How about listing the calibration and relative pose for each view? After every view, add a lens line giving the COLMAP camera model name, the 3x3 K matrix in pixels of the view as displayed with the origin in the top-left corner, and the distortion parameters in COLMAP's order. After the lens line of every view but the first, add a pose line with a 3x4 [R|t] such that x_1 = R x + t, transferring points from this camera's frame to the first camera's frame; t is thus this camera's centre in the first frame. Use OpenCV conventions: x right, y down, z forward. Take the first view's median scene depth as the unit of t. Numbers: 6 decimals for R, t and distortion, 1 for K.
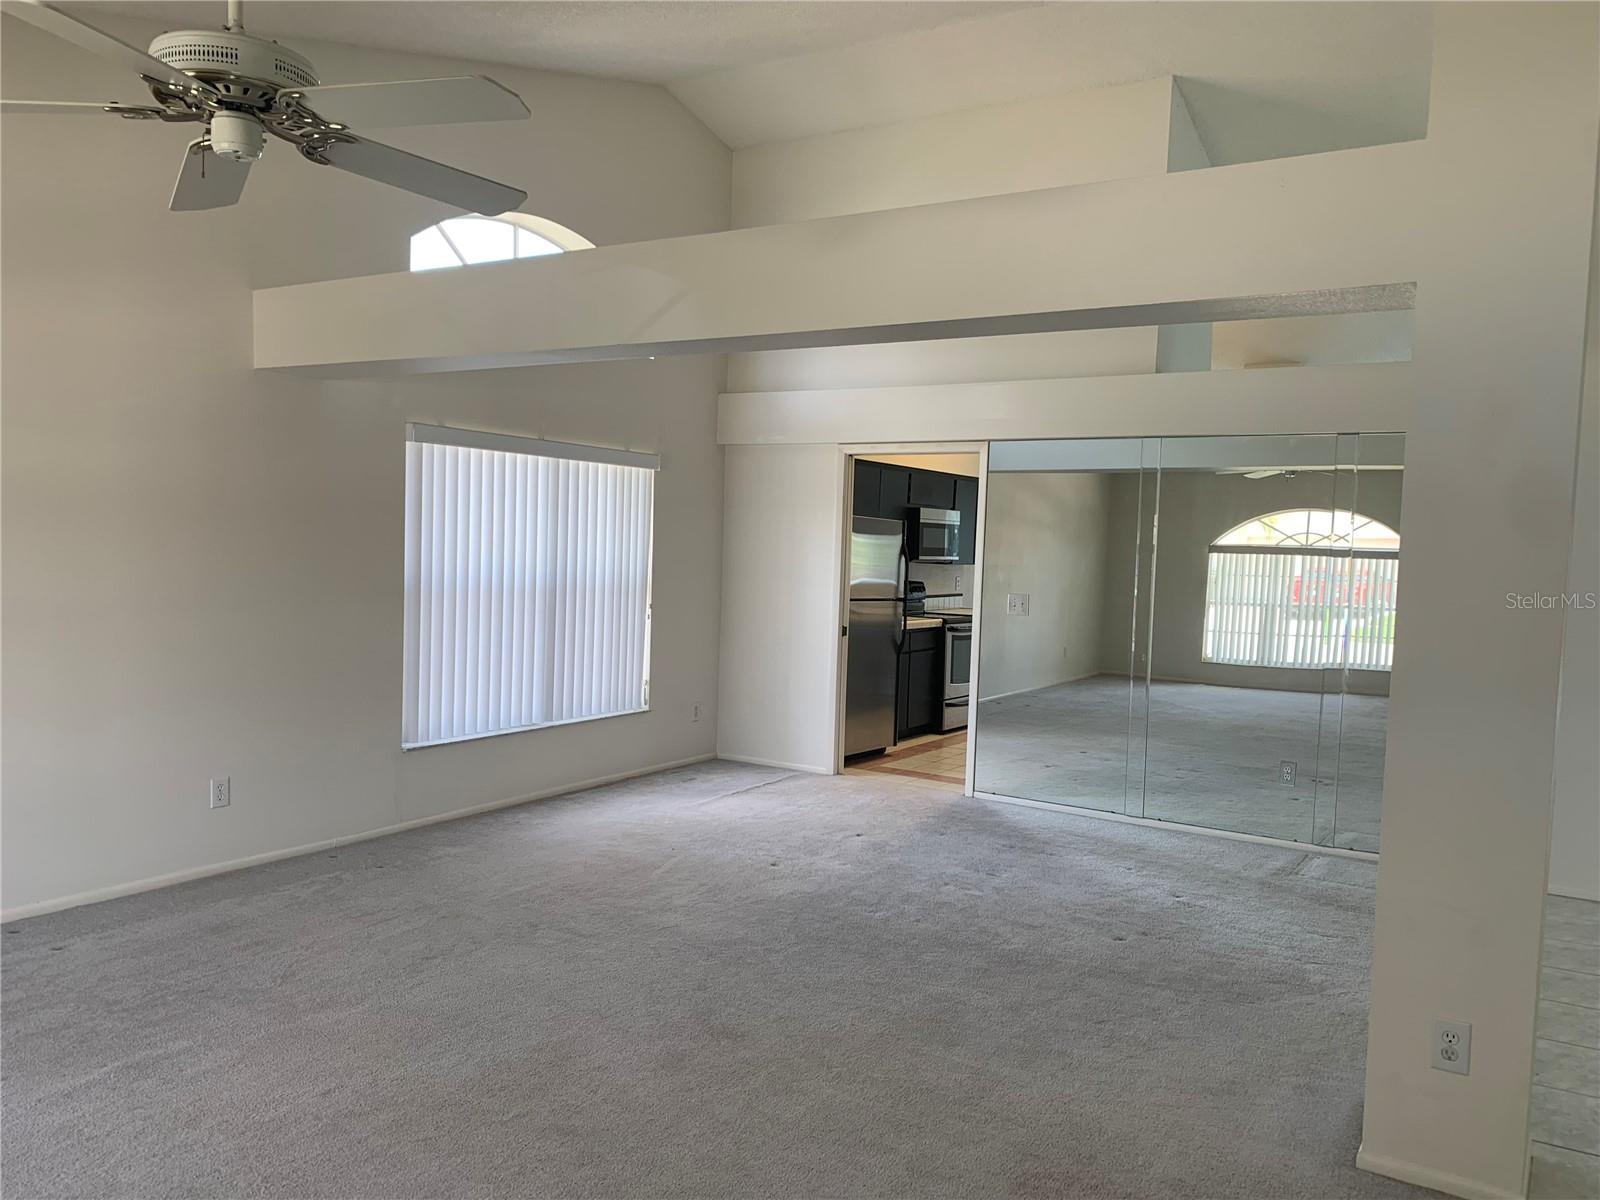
lens RADIAL K [[1198.6, 0, 802.3], [0, 1198.6, 588.7], [0, 0, 1]] dist [-0.002264, -0.012914]
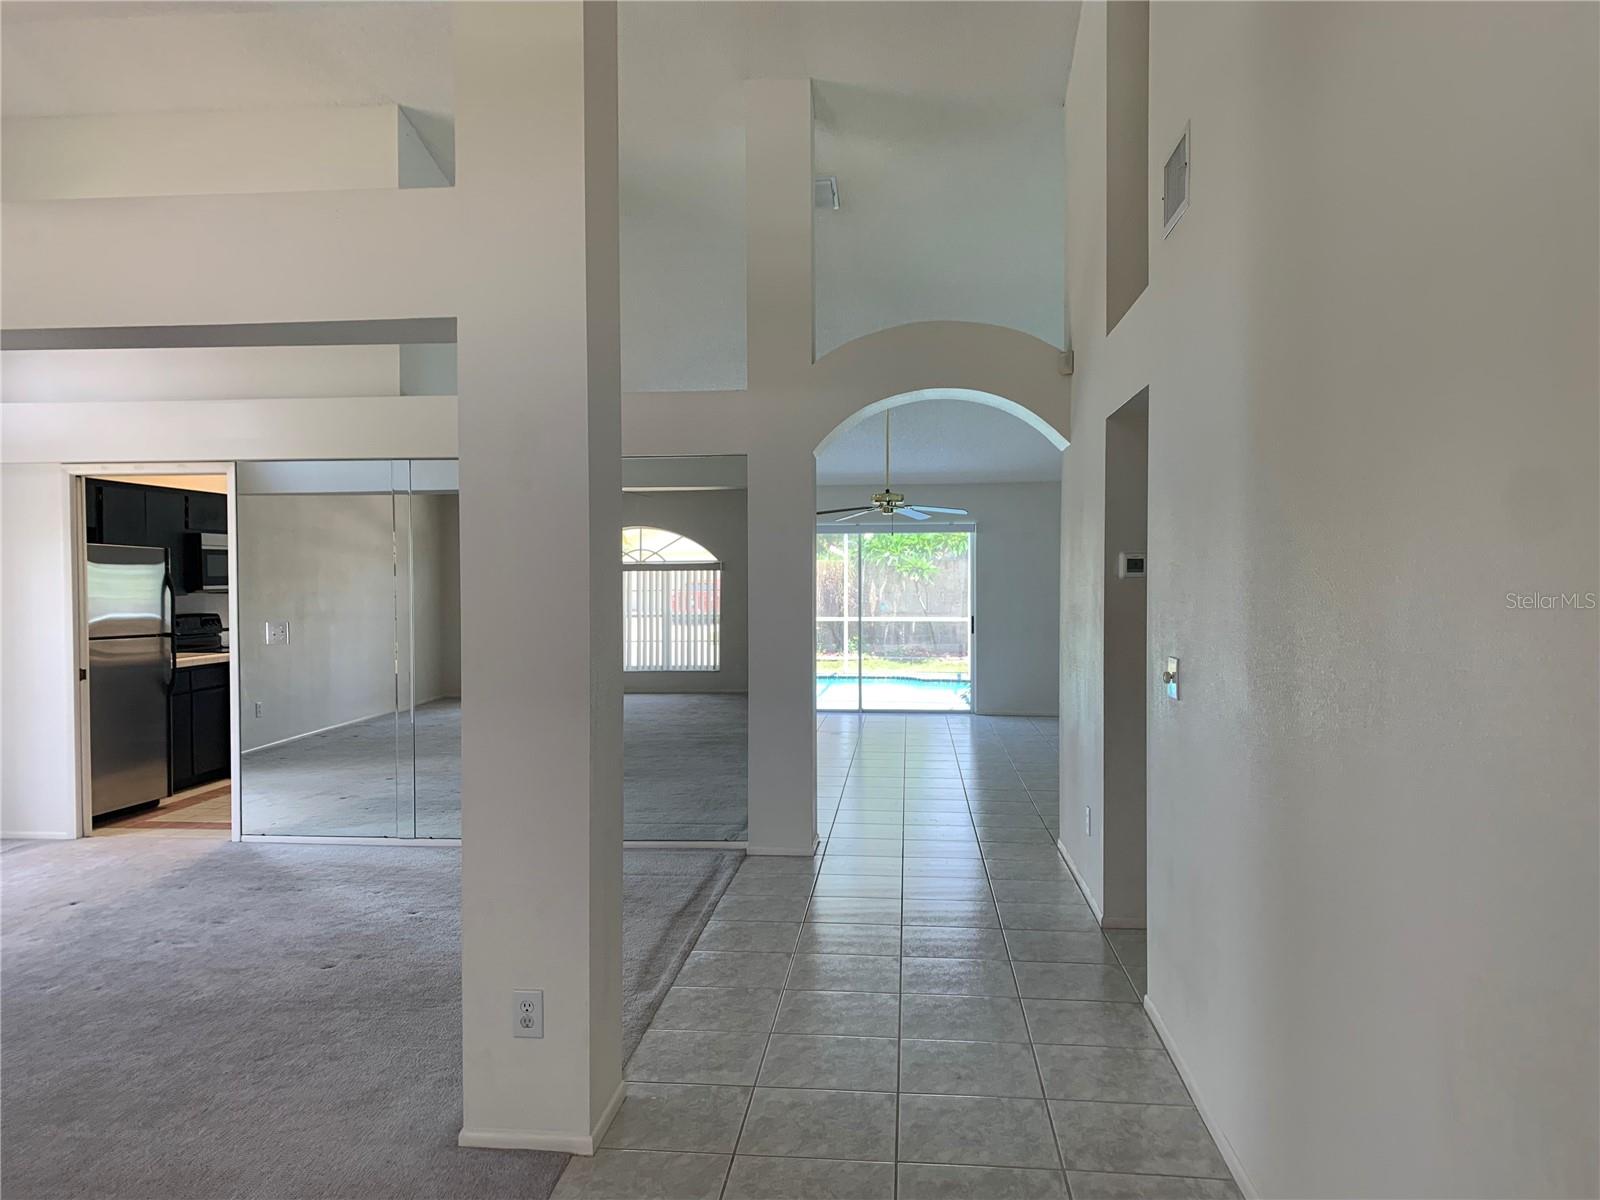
lens RADIAL K [[1198.6, 0, 804.2], [0, 1198.6, 610.0], [0, 0, 1]] dist [-0.002264, -0.012914]
pose [[0.881739, -0.052983, 0.468753, 0.108618], [0.053031, 0.998507, 0.013108, 0.004956], [-0.468748, 0.013301, 0.883232, -0.036833]]
